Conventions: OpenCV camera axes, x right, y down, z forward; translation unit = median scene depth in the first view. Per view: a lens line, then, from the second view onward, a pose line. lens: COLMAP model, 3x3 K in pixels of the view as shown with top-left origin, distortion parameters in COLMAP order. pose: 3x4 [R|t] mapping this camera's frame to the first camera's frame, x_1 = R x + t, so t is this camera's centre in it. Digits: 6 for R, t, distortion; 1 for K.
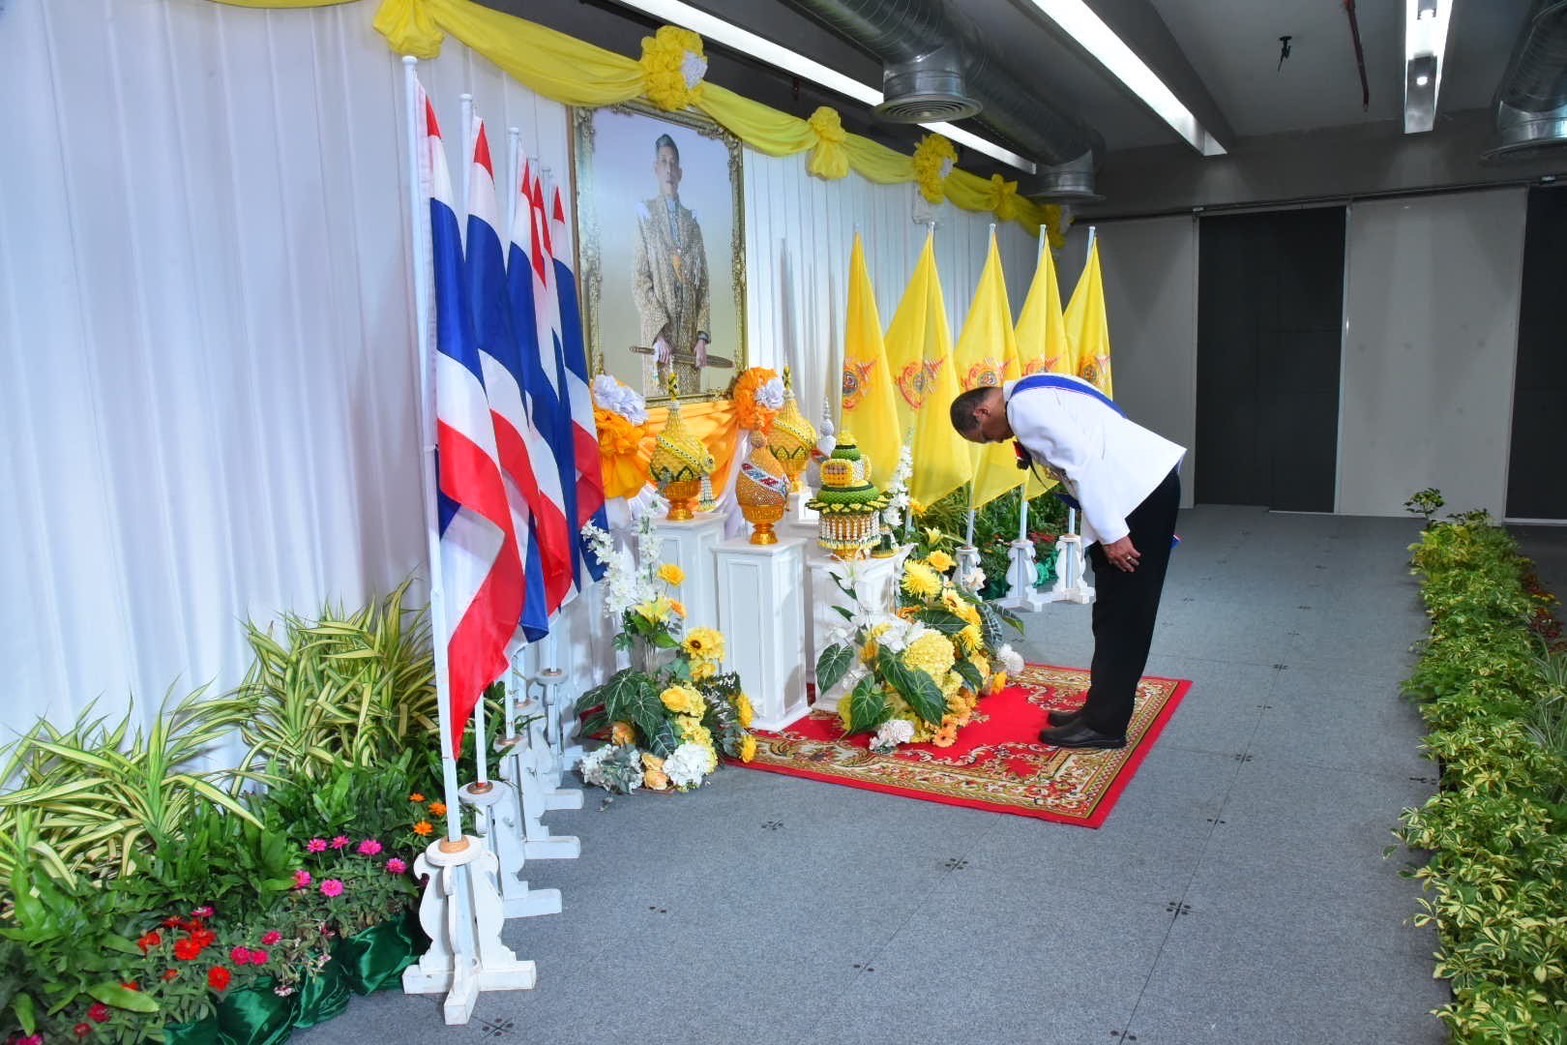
lens RADIAL K [[1071.7, 0, 783.5], [0, 1071.7, 522.5], [0, 0, 1]] dist [-0.054956, 0.002158]
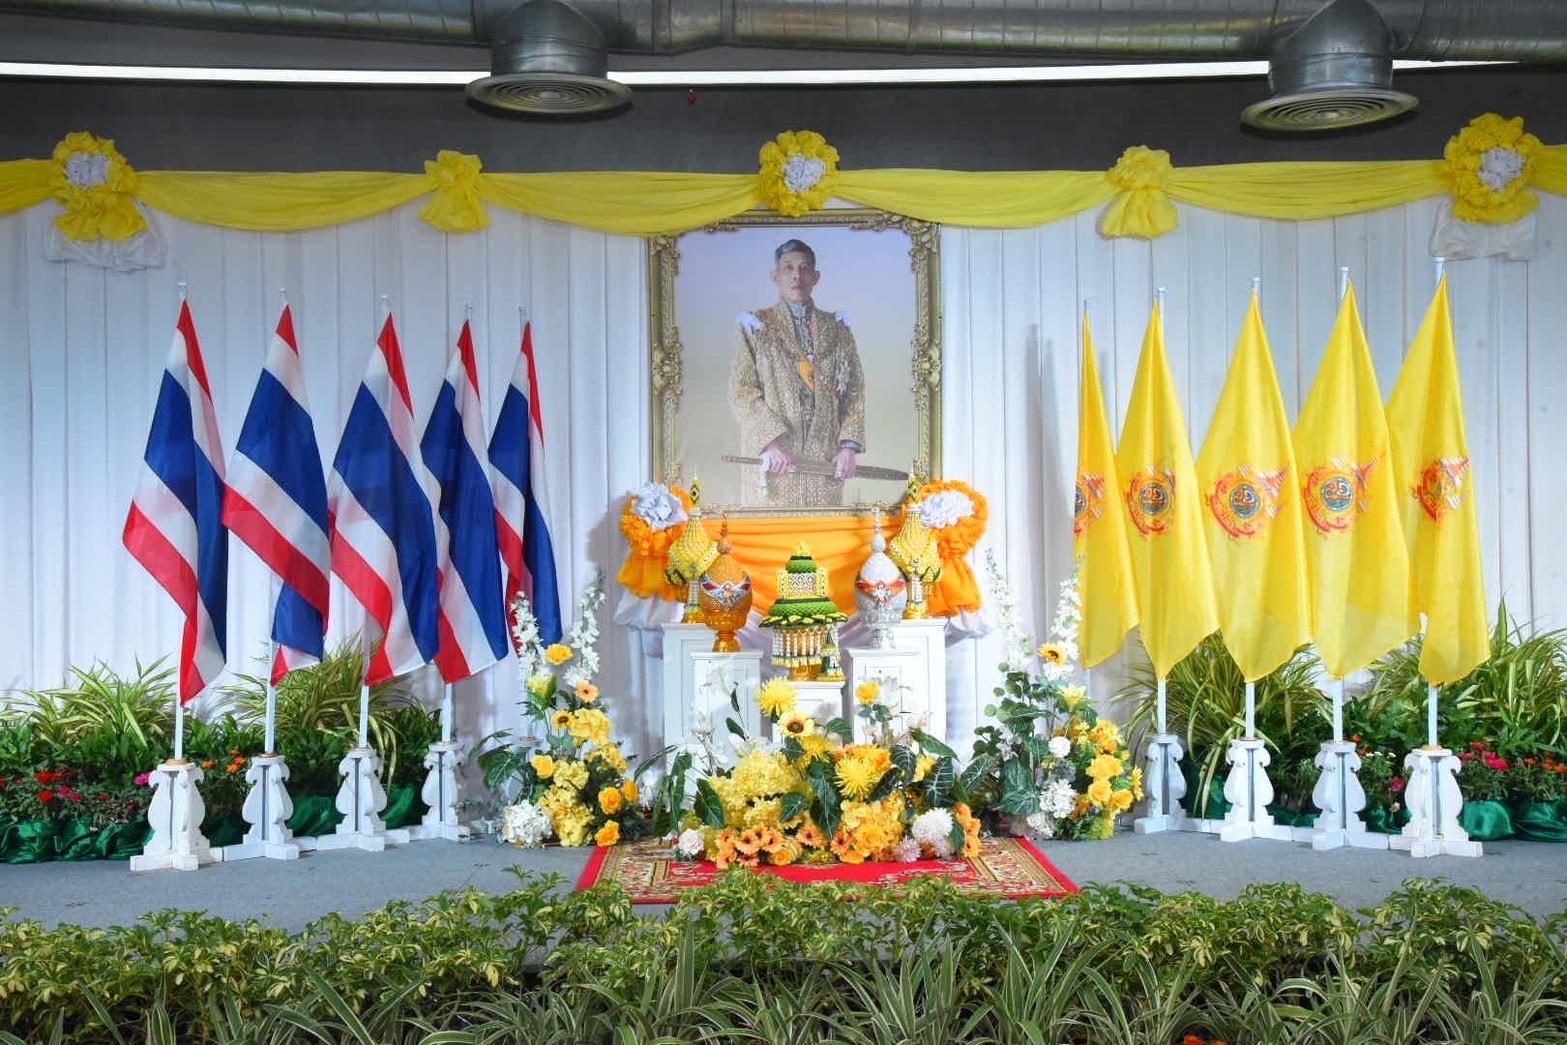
lens RADIAL K [[2190.2, 0, 783.5], [0, 2190.2, 522.5], [0, 0, 1]] dist [0.138369, -0.016171]
pose [[0.539693, 0.007895, -0.841825, 1.503175], [-0.132227, 0.988340, -0.075501, 0.041192], [0.831413, 0.152060, 0.534444, -0.039832]]
